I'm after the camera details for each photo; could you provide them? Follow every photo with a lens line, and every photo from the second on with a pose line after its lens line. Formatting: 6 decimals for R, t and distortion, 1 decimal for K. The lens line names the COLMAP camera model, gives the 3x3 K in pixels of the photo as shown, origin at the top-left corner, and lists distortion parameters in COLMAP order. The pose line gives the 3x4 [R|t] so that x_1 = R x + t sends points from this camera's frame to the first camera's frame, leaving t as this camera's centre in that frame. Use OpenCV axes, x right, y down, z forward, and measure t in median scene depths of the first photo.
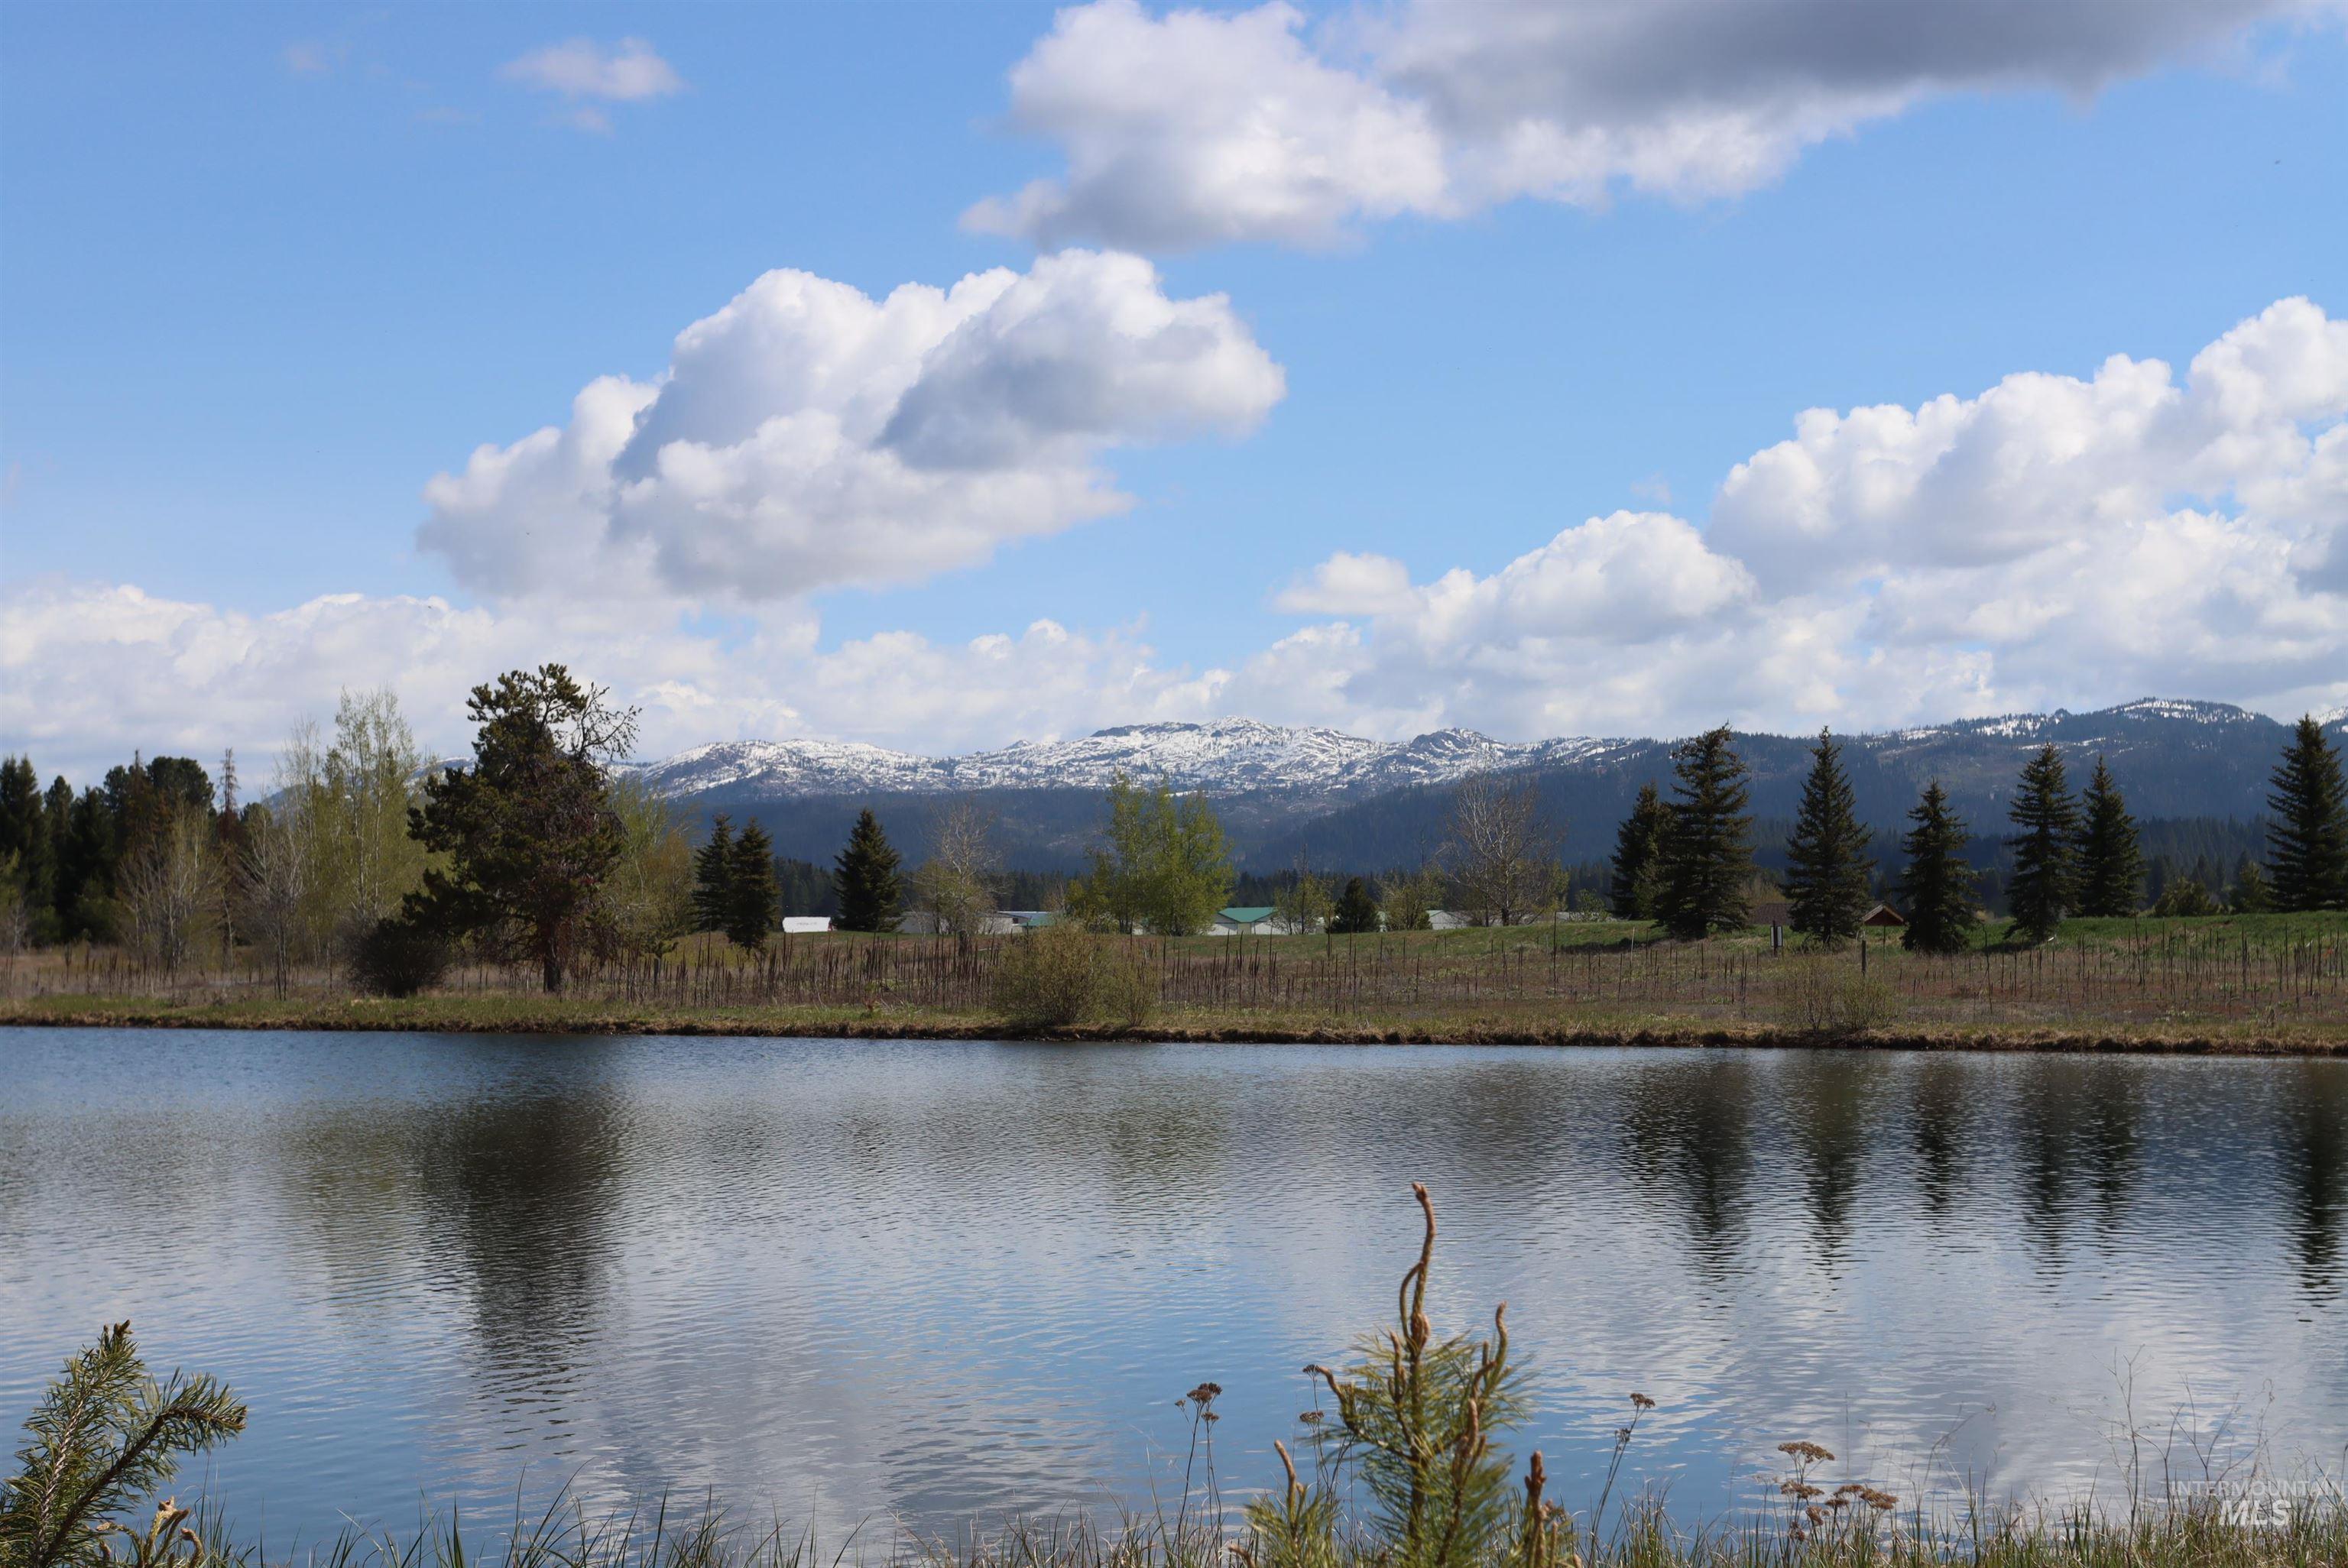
lens RADIAL K [[4148.6, 0, 1174.0], [0, 4148.6, 784.0], [0, 0, 1]] dist [0.017943, 0.000668]
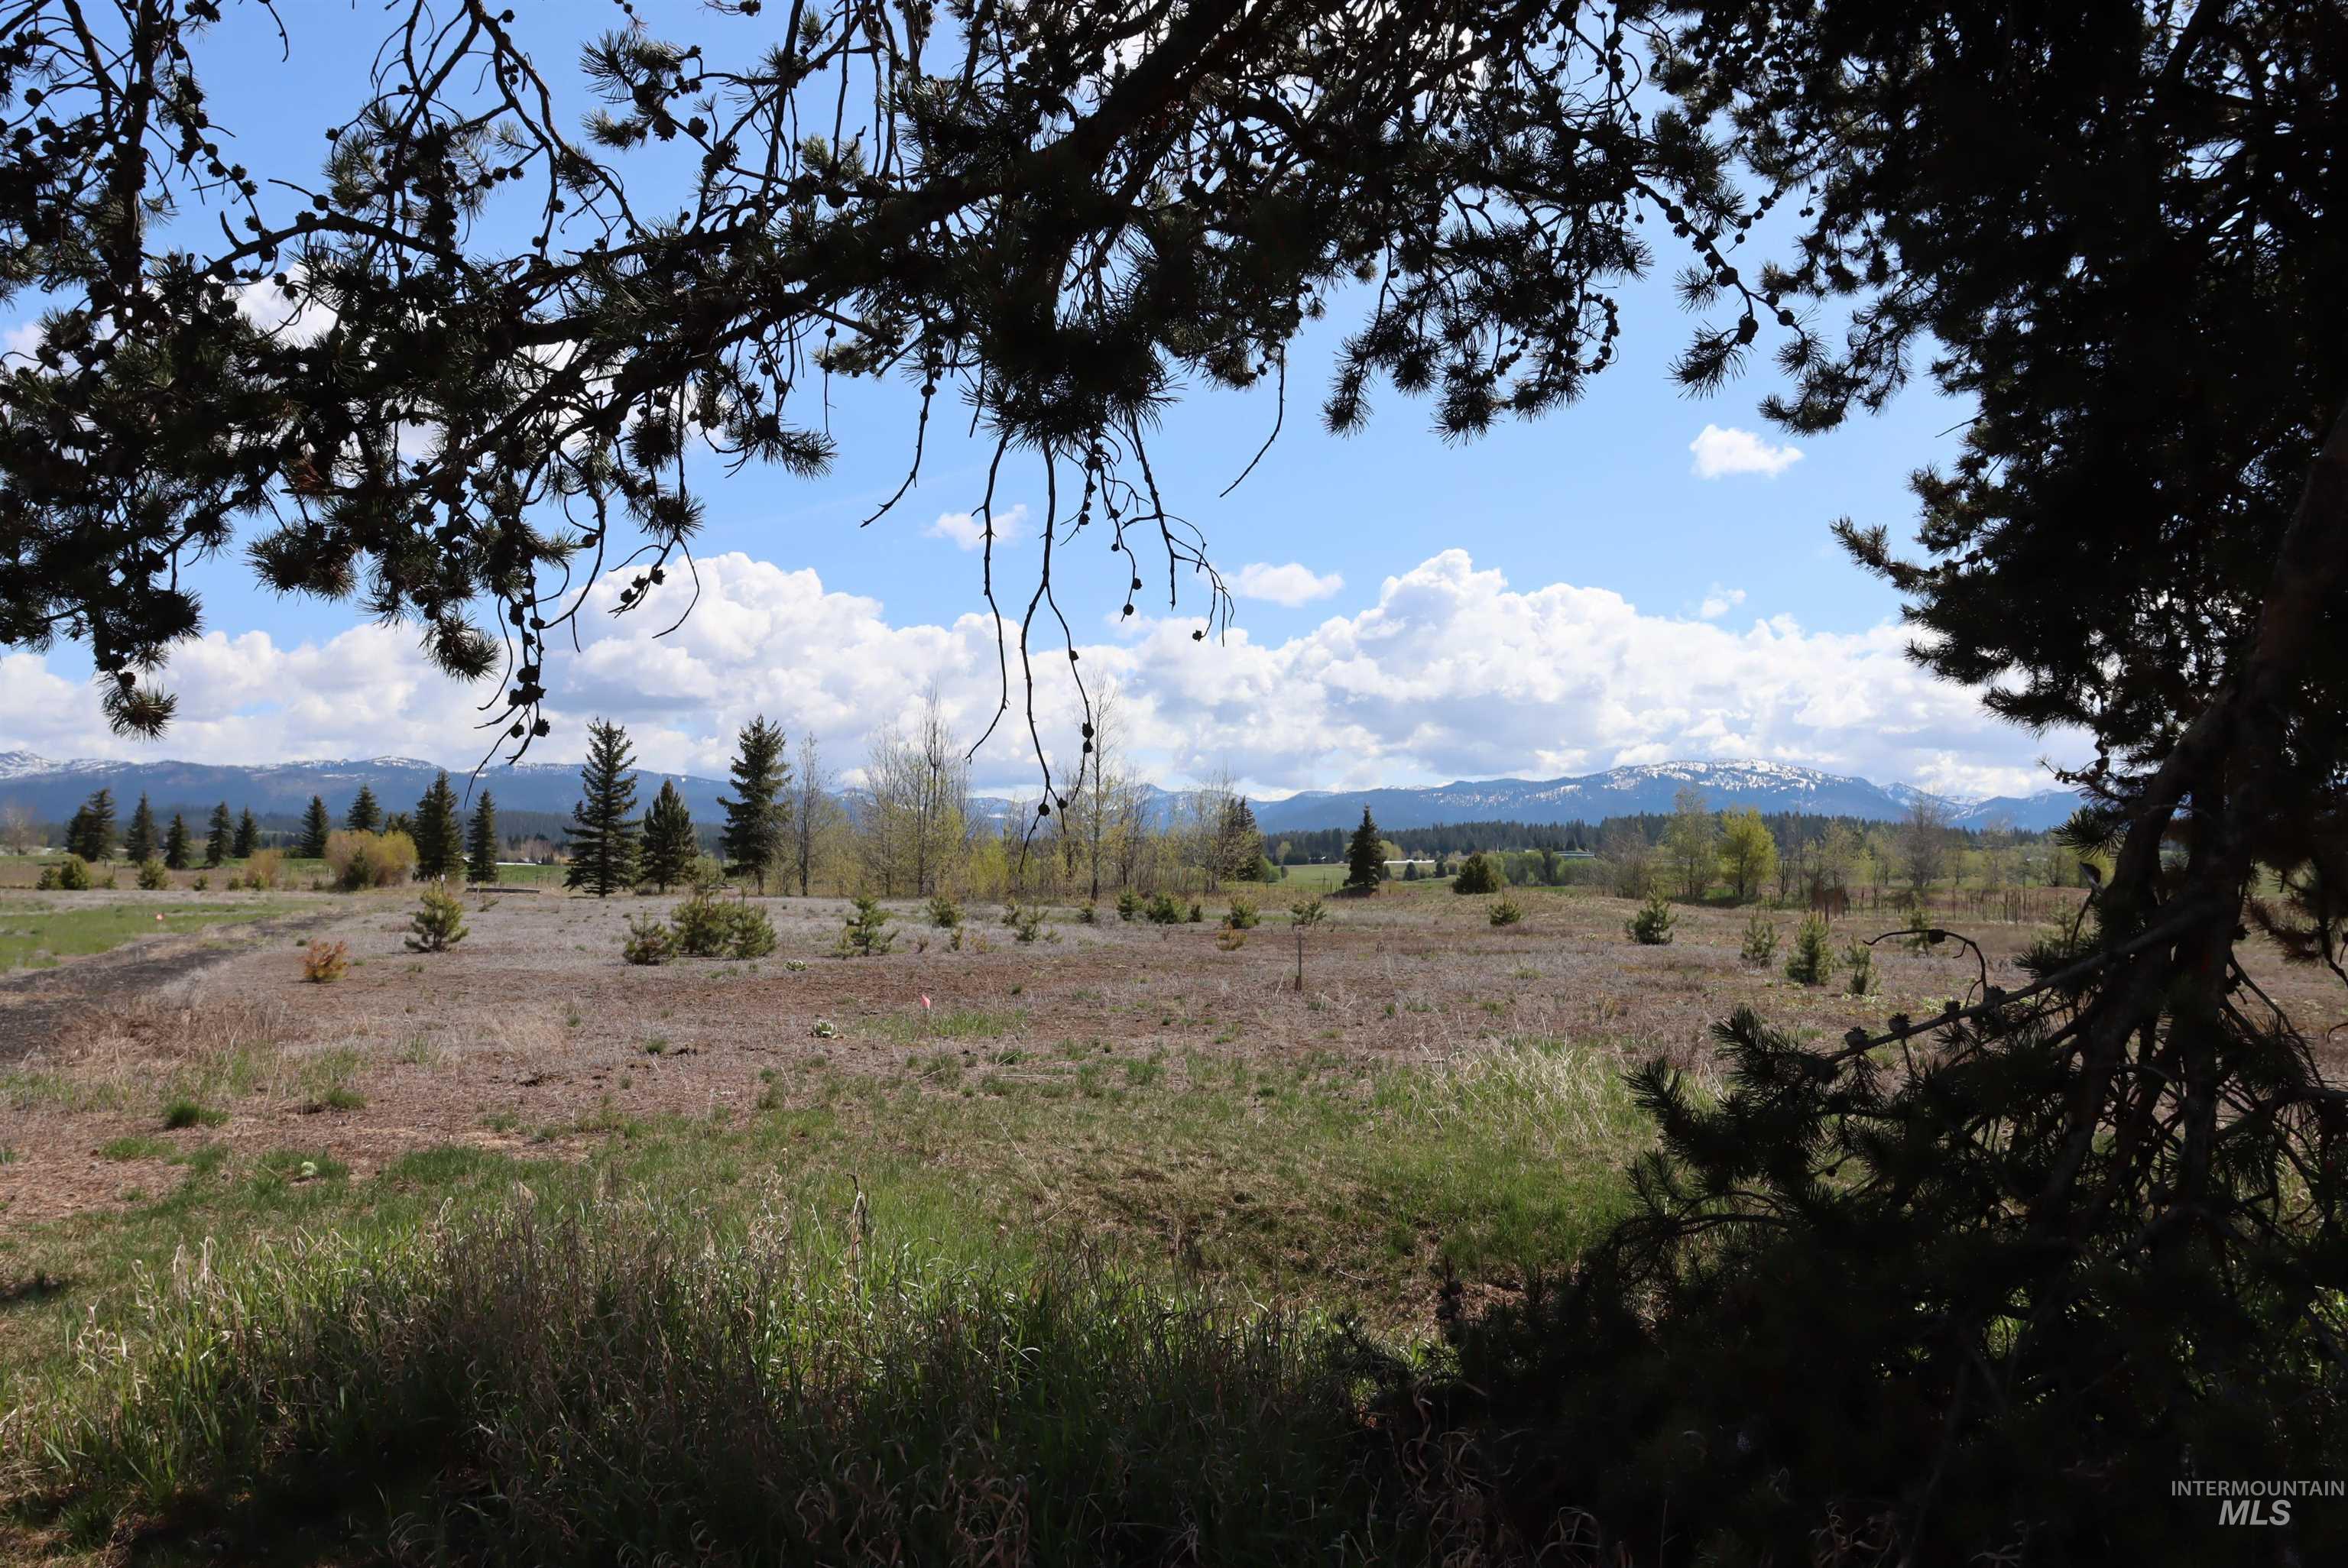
lens RADIAL K [[1950.1, 0, 1167.1], [0, 1950.1, 800.4], [0, 0, 1]] dist [-0.092965, 0.080862]
pose [[0.817722, 0.043016, 0.574004, -0.025635], [-0.042170, 0.999001, -0.014790, -0.017401], [-0.574066, -0.012111, 0.818719, -0.509685]]
